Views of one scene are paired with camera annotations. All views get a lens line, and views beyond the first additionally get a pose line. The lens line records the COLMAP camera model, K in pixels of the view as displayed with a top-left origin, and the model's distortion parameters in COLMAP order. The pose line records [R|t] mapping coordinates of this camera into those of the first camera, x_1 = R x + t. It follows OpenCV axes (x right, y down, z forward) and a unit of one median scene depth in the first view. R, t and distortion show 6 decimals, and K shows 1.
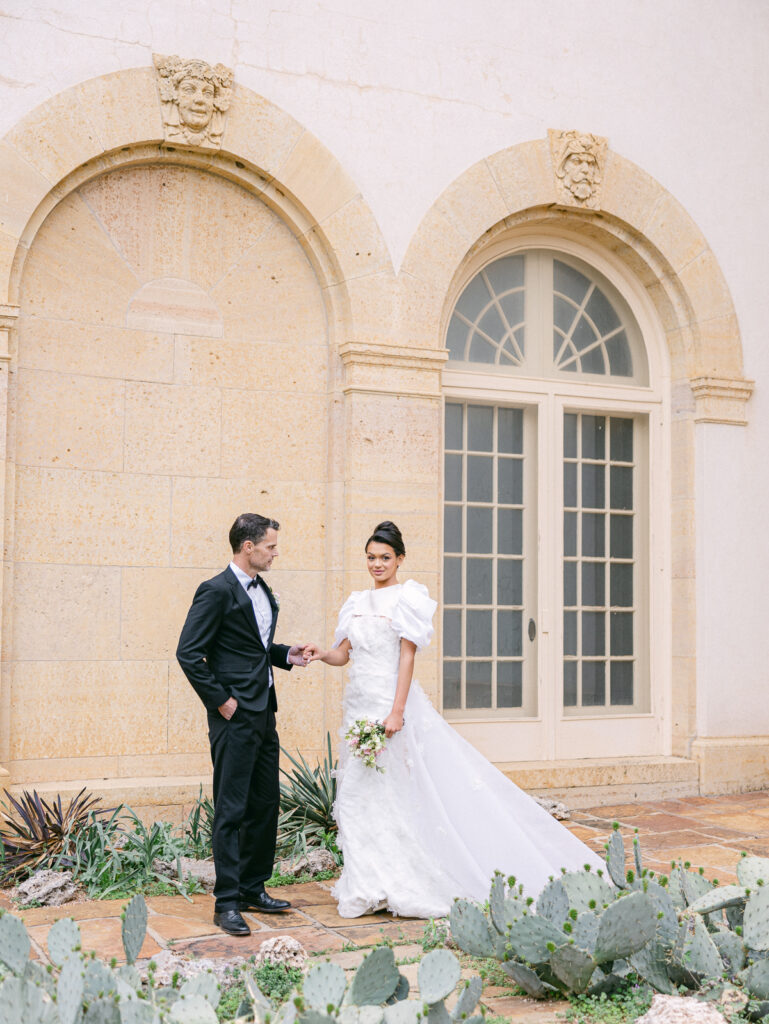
lens RADIAL K [[1396.2, 0, 382.6], [0, 1396.2, 538.0], [0, 0, 1]] dist [0.005619, 0.040463]
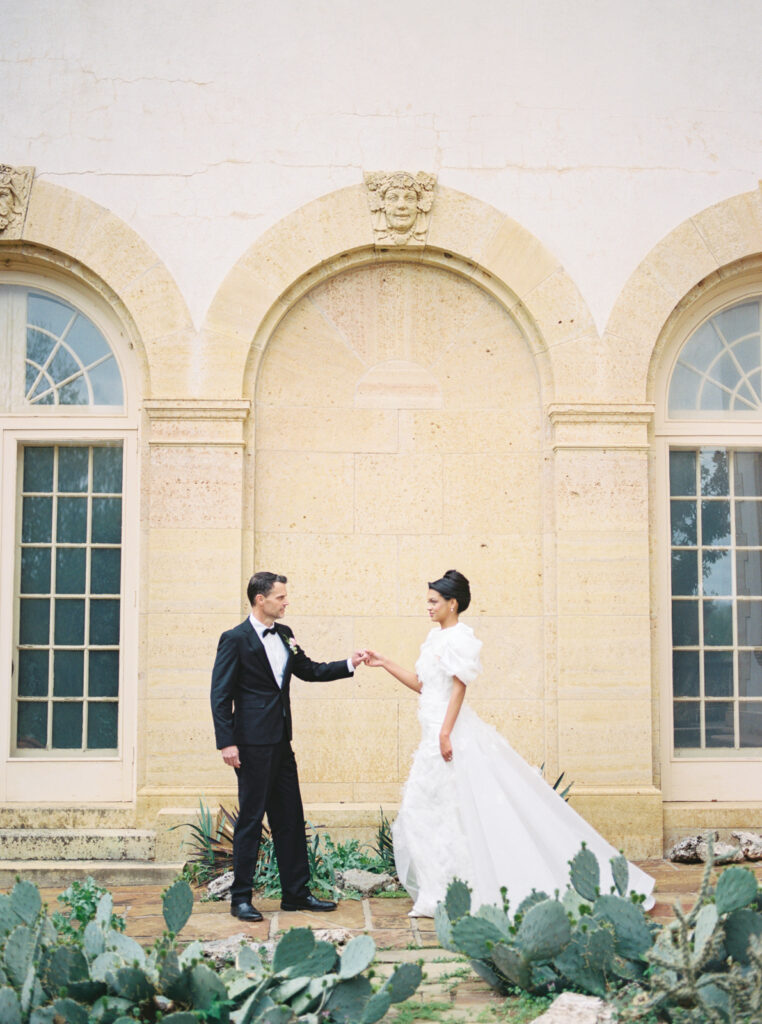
lens RADIAL K [[1426.5, 0, 381.0], [0, 1426.5, 512.0], [0, 0, 1]] dist [-0.058878, 0.125080]
pose [[0.919560, -0.048638, -0.389927, 0.286431], [0.029189, 0.998023, -0.055655, 0.000809], [0.391863, 0.039797, 0.919162, -0.064536]]
